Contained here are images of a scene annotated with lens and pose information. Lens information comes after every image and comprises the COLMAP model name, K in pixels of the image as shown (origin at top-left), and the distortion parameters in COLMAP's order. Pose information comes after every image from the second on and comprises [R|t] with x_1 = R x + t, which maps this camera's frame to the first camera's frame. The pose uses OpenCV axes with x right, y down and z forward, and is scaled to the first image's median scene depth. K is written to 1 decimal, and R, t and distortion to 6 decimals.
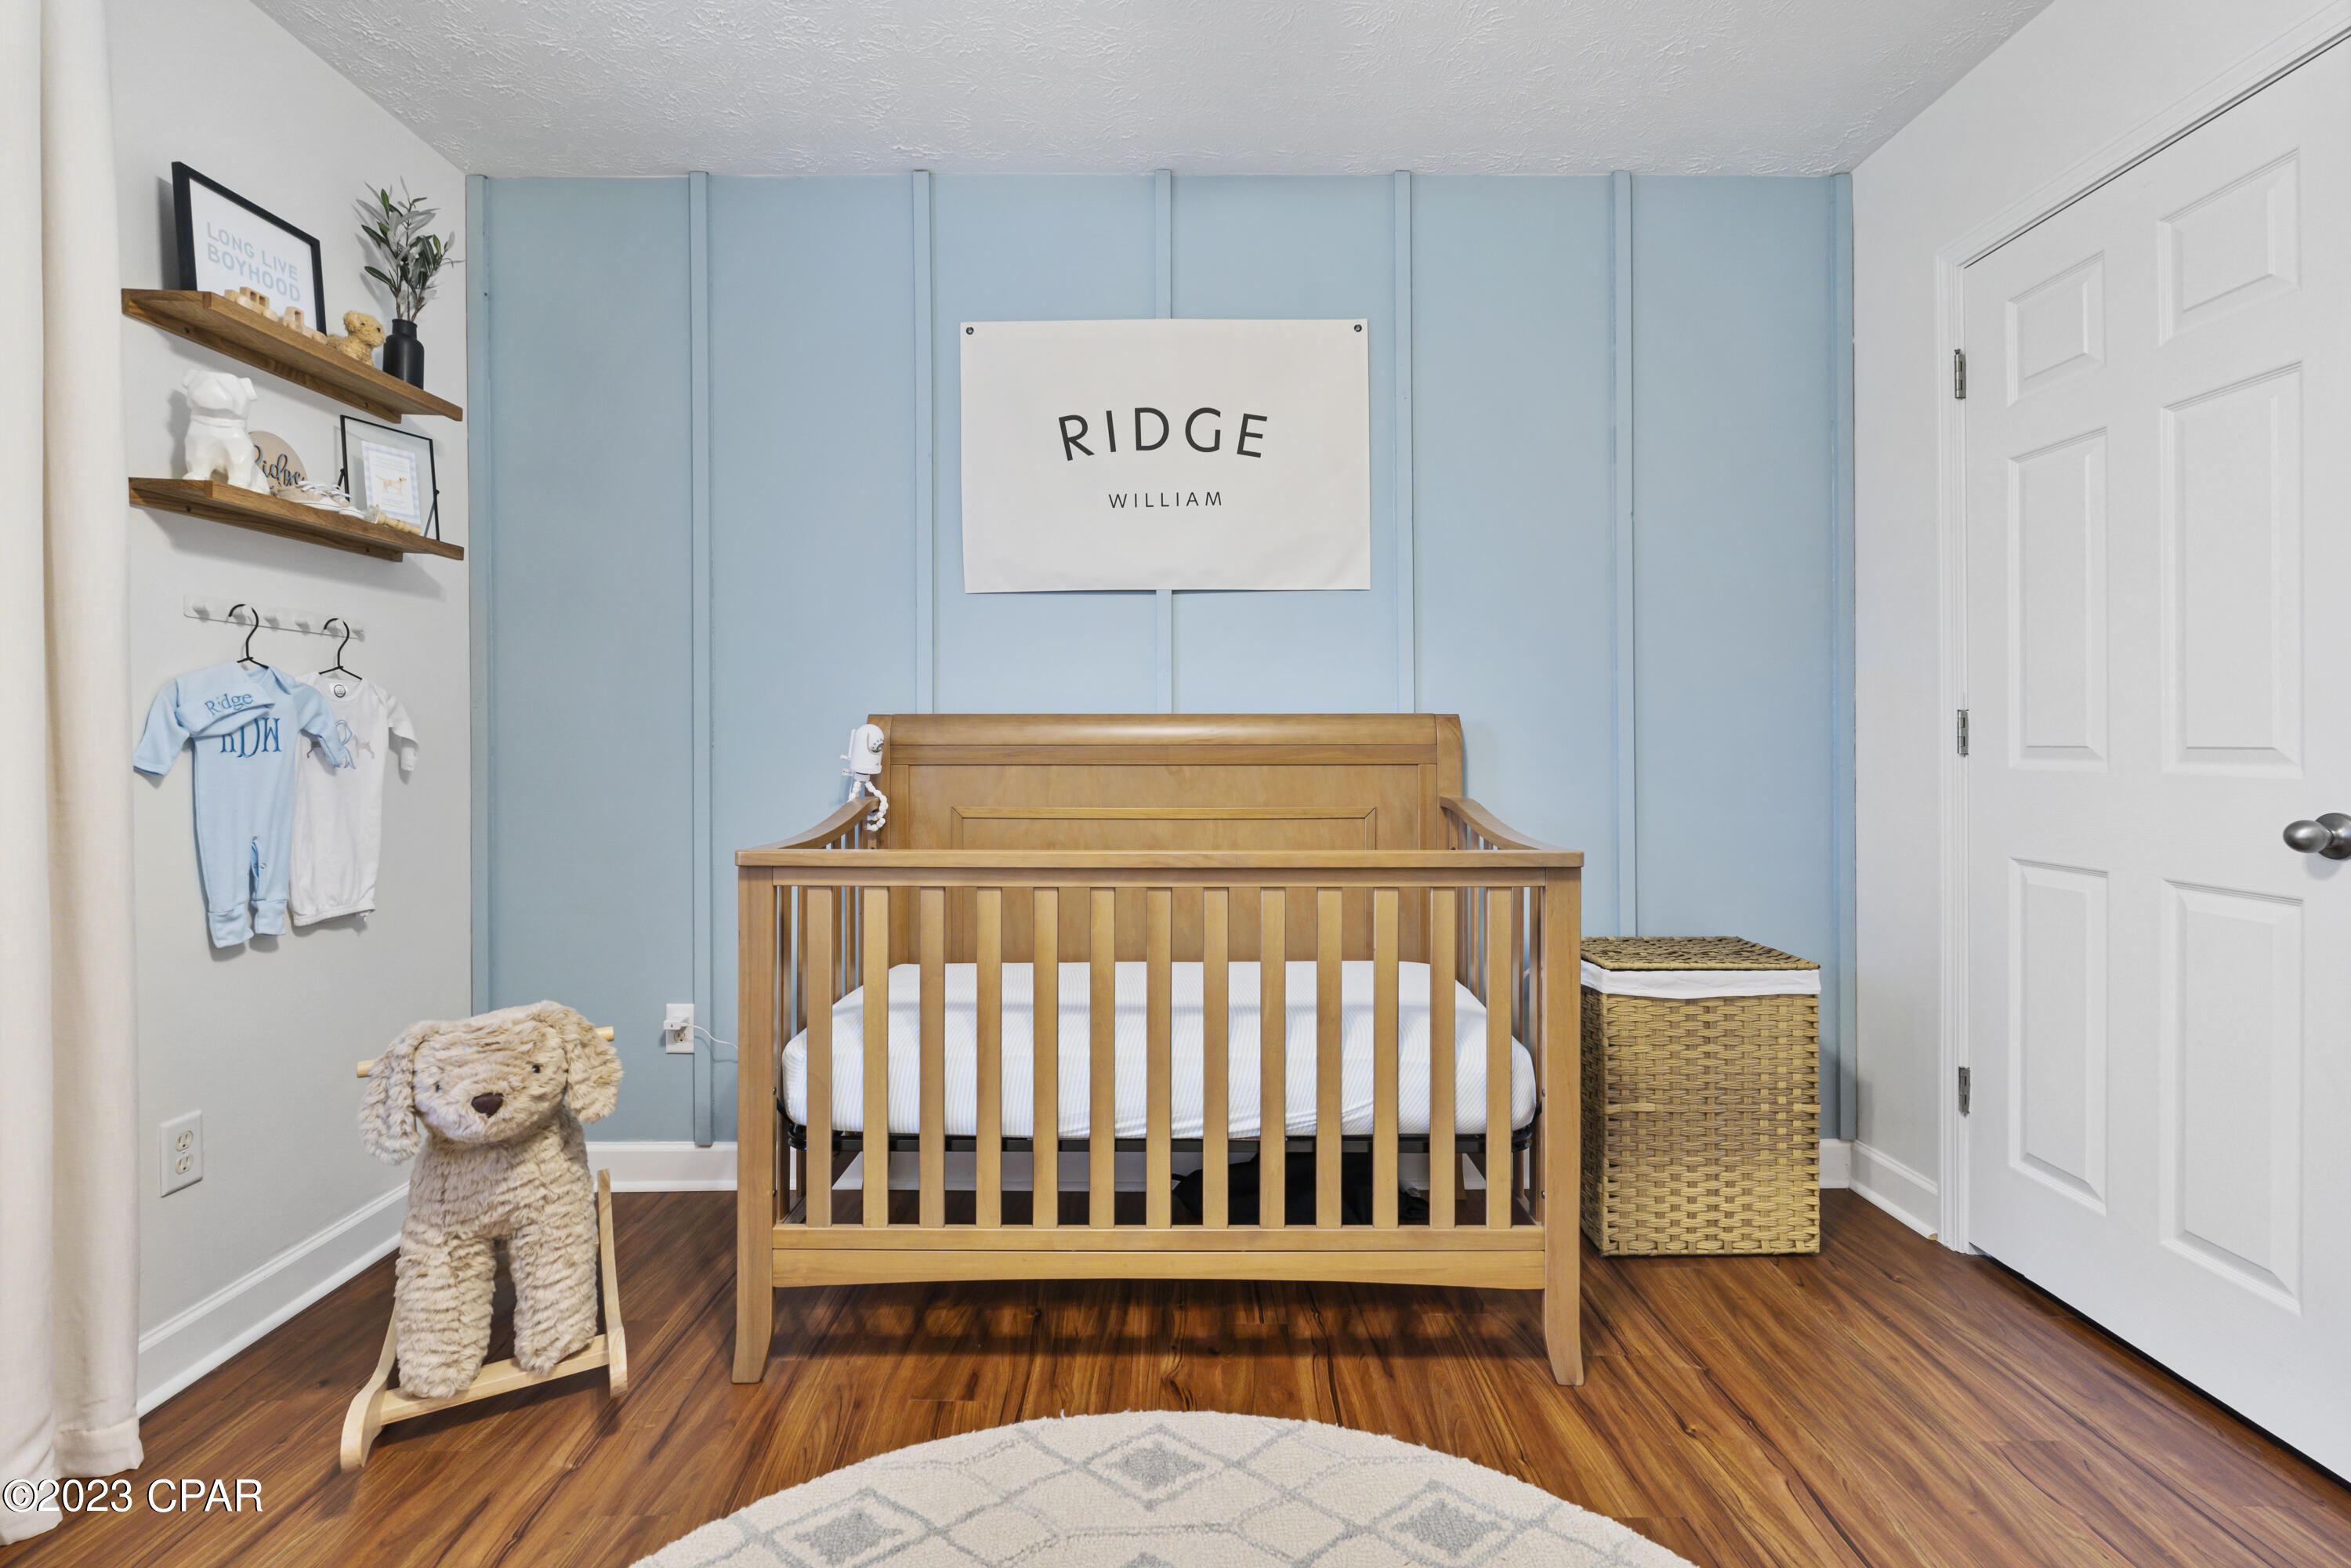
lens RADIAL K [[1060.5, 0, 1174.3], [0, 1060.5, 741.5], [0, 0, 1]] dist [-0.001492, -0.000619]
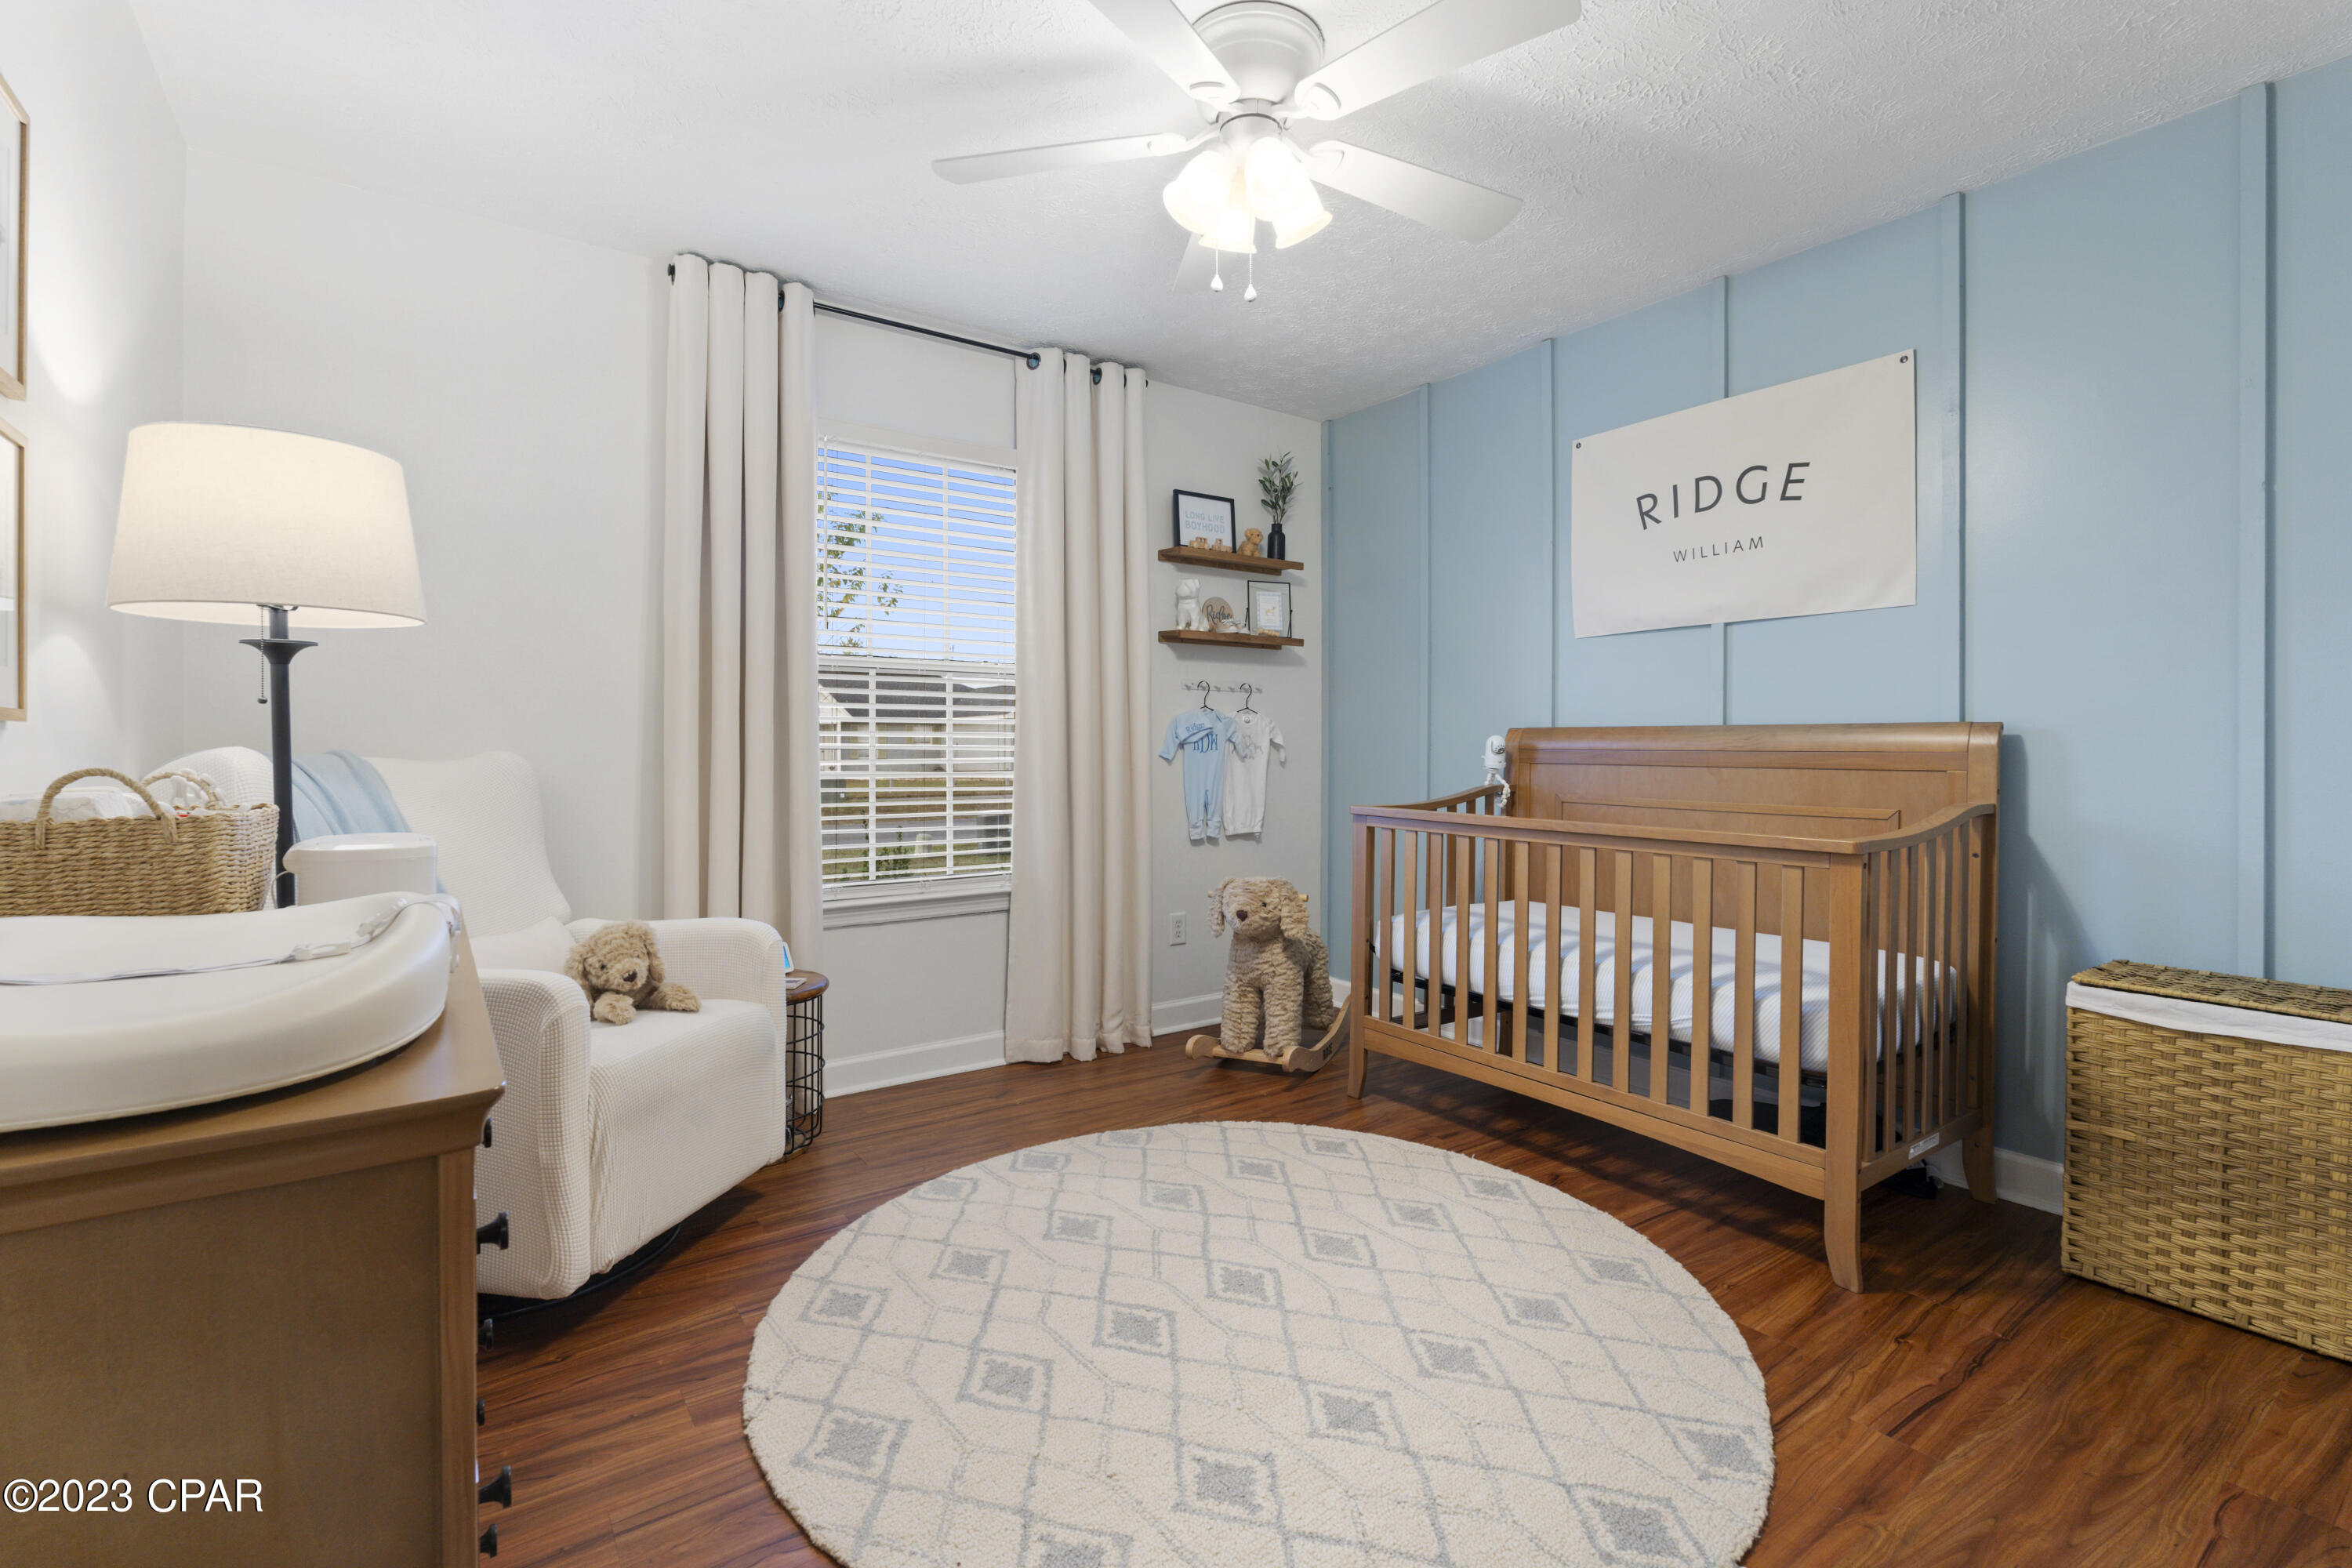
lens RADIAL K [[1053.5, 0, 1181.6], [0, 1053.5, 764.5], [0, 0, 1]] dist [-0.000403, -0.000301]
pose [[0.579986, 0.017807, -0.814432, 0.745900], [-0.006024, 0.999827, 0.017570, 0.001560], [0.814604, -0.005285, 0.579993, -0.243232]]
